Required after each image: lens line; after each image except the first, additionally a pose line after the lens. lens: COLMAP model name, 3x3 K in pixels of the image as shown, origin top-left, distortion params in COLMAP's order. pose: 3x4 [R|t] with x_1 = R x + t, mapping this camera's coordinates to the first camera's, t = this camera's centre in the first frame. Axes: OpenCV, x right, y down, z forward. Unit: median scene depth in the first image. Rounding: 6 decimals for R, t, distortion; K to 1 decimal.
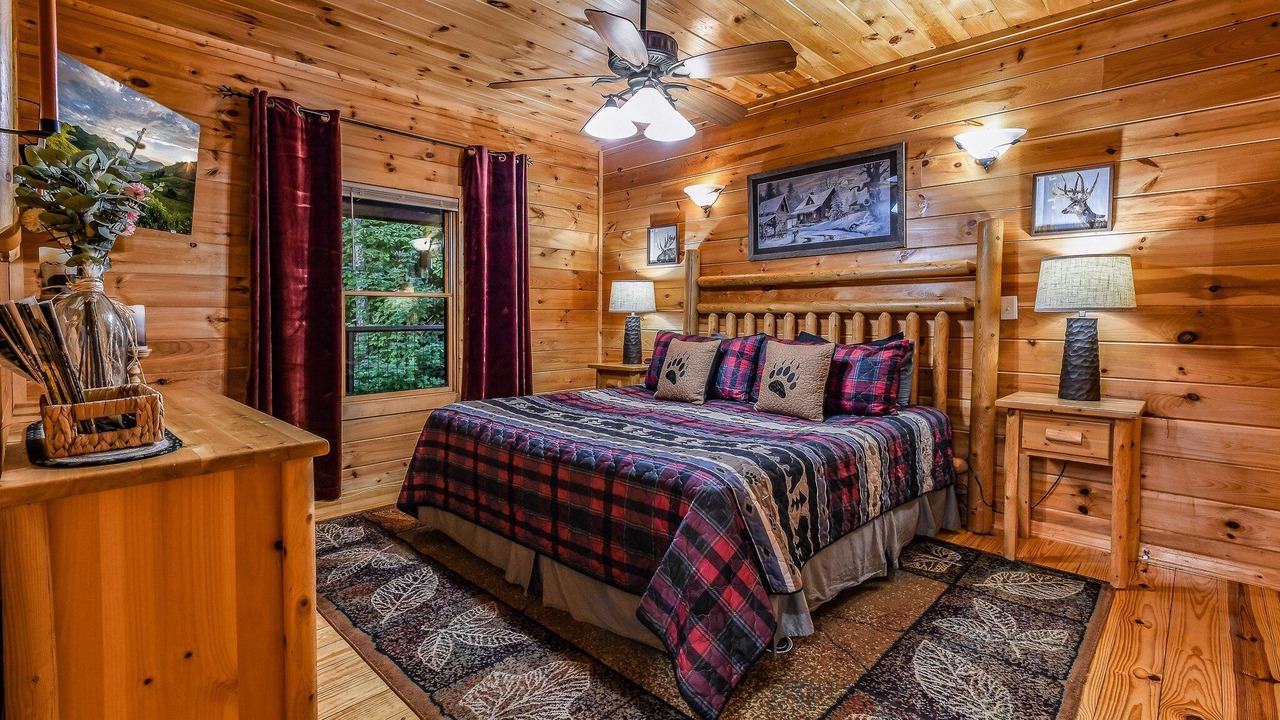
lens RADIAL K [[580.8, 0, 640.3], [0, 580.8, 379.0], [0, 0, 1]] dist [0.002623, -0.007308]
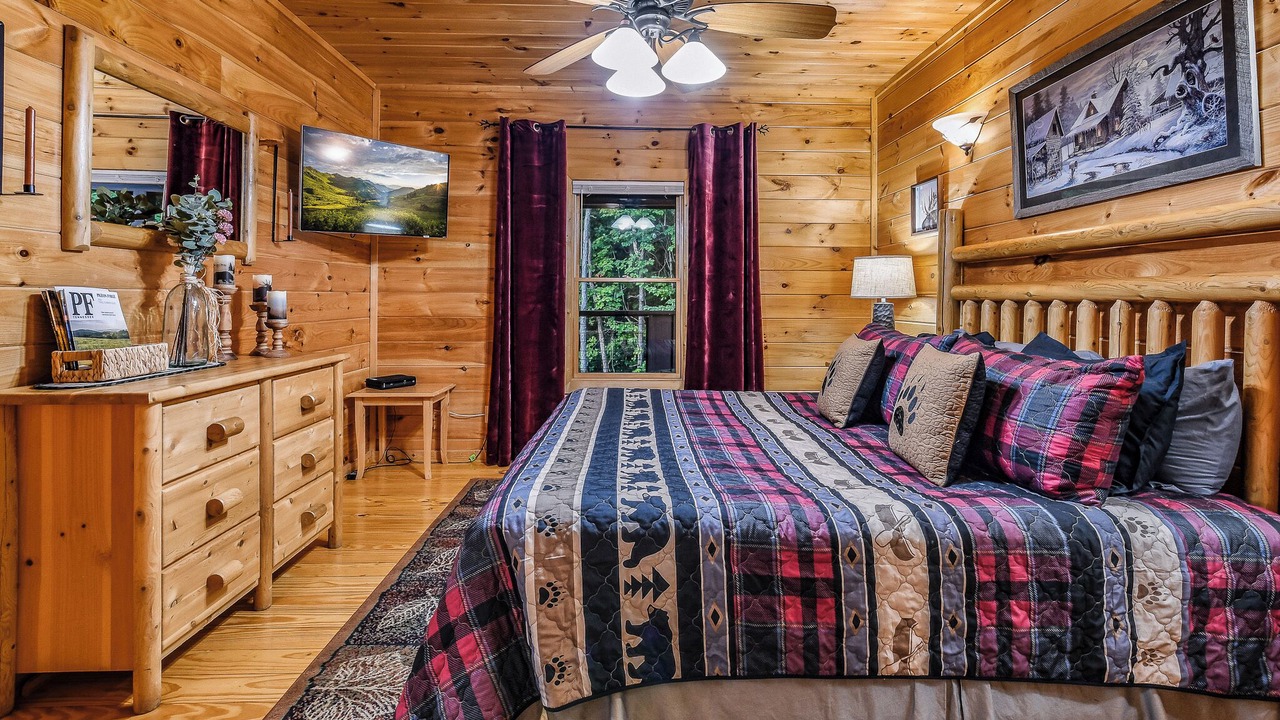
lens RADIAL K [[613.5, 0, 640.1], [0, 613.5, 328.5], [0, 0, 1]] dist [0.000004, -0.000336]
pose [[0.708841, 0.039739, -0.704248, 0.408827], [-0.083934, 0.996070, -0.028275, -0.032011], [0.700357, 0.079153, 0.709390, 0.261291]]
